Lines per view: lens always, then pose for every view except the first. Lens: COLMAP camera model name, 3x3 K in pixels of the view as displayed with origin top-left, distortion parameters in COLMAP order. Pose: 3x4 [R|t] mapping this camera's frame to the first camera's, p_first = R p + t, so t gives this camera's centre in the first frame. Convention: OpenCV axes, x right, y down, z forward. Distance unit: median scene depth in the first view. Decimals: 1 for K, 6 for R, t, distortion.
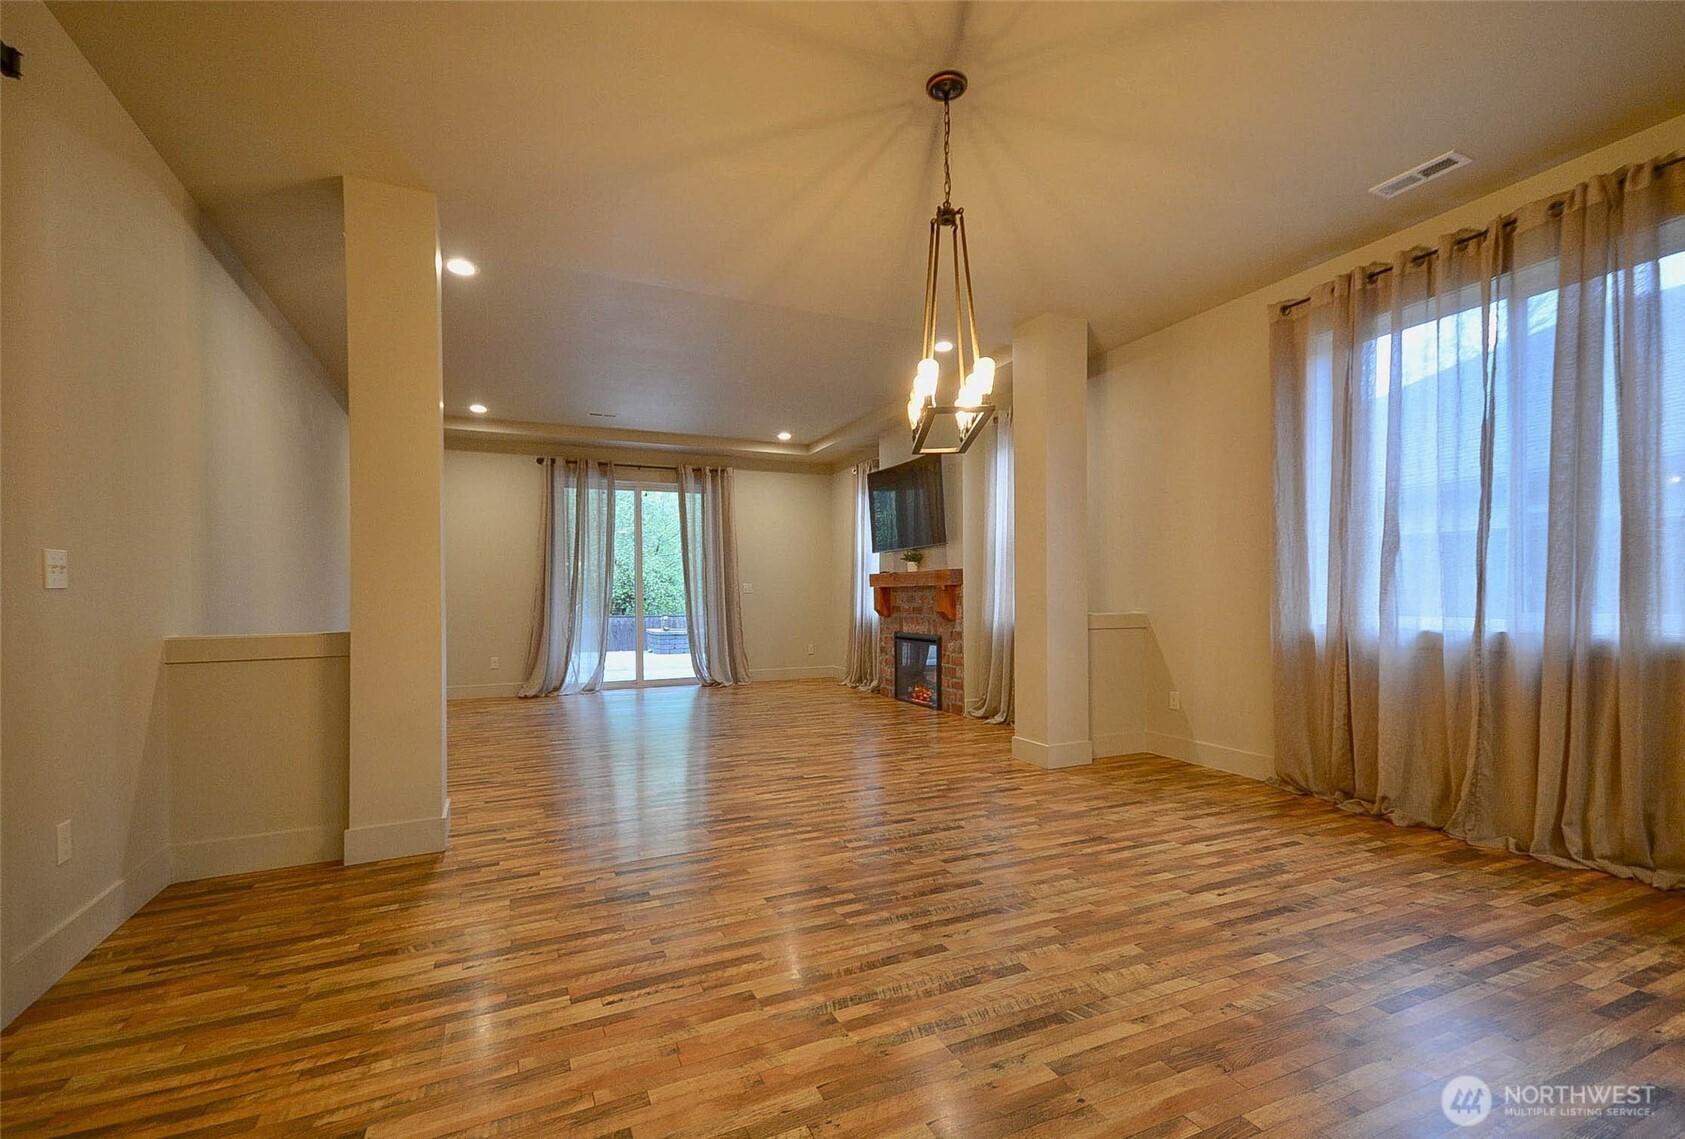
lens RADIAL K [[750.7, 0, 846.0], [0, 750.7, 604.9], [0, 0, 1]] dist [0.009989, 0.001065]
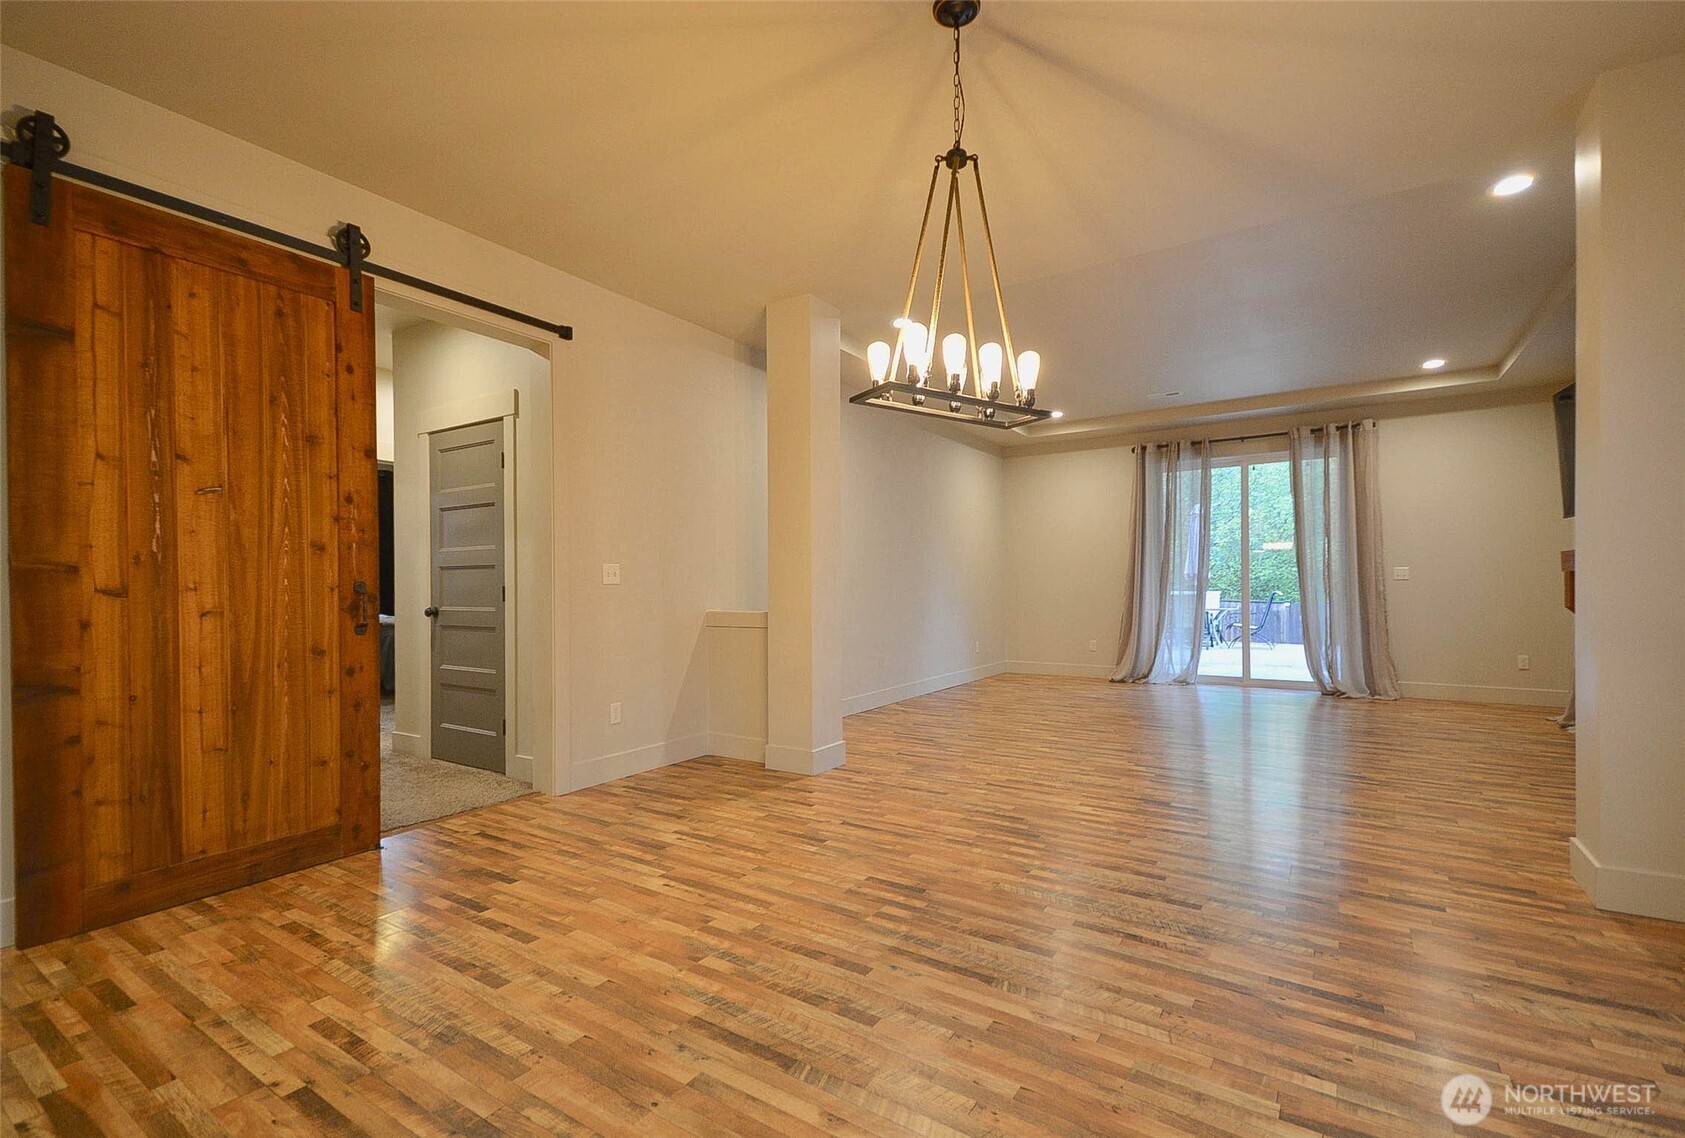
lens RADIAL K [[750.7, 0, 840.7], [0, 750.7, 584.3], [0, 0, 1]] dist [0.009989, 0.001065]
pose [[0.520733, 0.004949, -0.853705, 0.547705], [-0.008631, 0.999963, 0.000532, -0.015635], [0.853676, 0.007092, 0.520756, 0.289765]]
